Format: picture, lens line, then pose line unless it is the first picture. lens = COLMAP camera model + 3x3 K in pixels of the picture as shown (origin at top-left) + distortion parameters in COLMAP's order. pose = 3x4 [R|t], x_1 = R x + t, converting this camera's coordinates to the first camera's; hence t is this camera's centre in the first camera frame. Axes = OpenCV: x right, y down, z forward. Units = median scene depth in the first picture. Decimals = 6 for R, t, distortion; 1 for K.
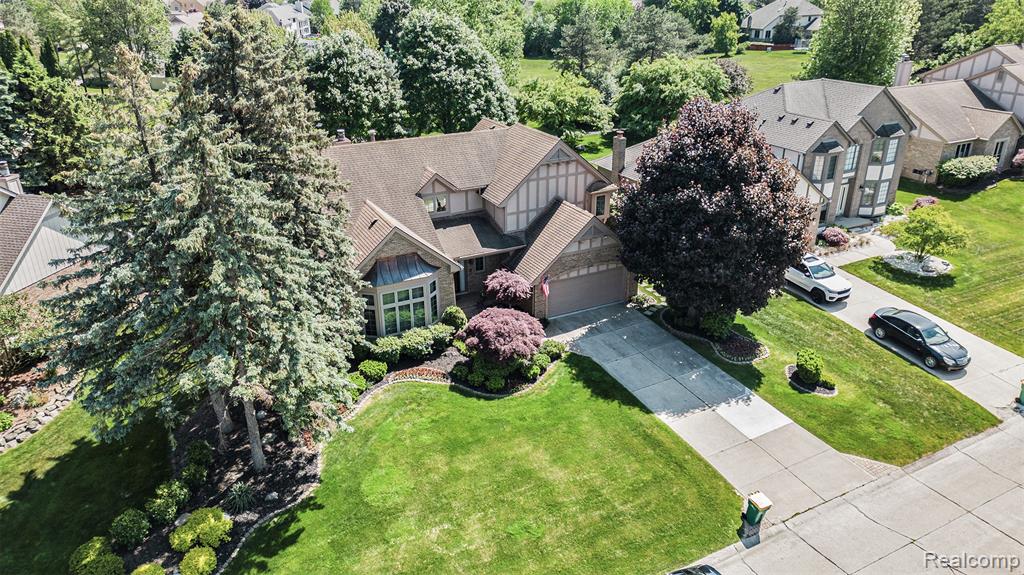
lens RADIAL K [[694.6, 0, 513.2], [0, 694.6, 272.3], [0, 0, 1]] dist [0.104997, -0.093987]
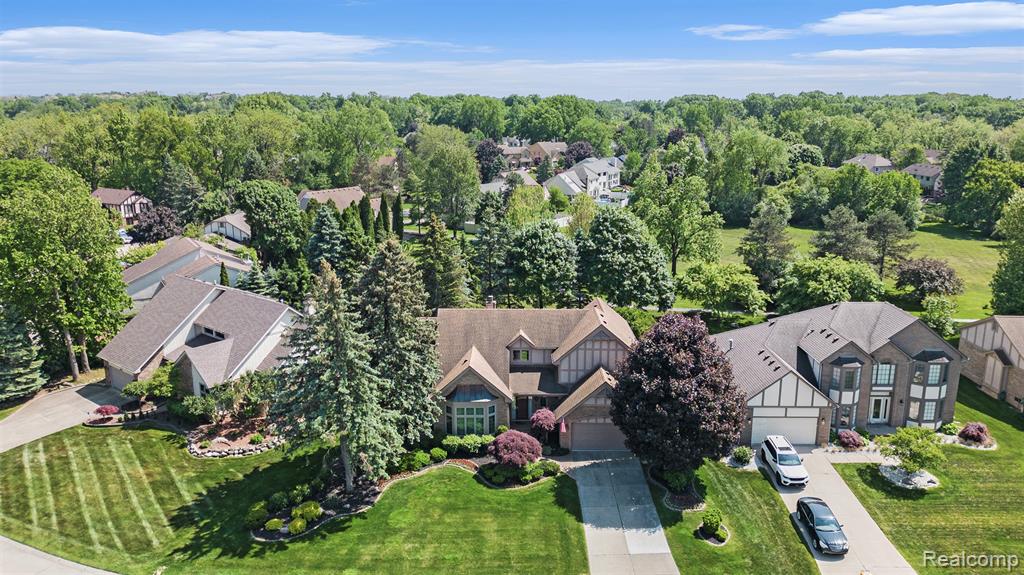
lens RADIAL K [[707.7, 0, 512.0], [0, 707.7, 287.5], [0, 0, 1]] dist [0.062661, -0.058536]
pose [[0.896875, 0.116037, -0.426792, 0.504103], [-0.187468, 0.973735, -0.129211, -0.042650], [0.400589, 0.195896, 0.895072, -0.370607]]
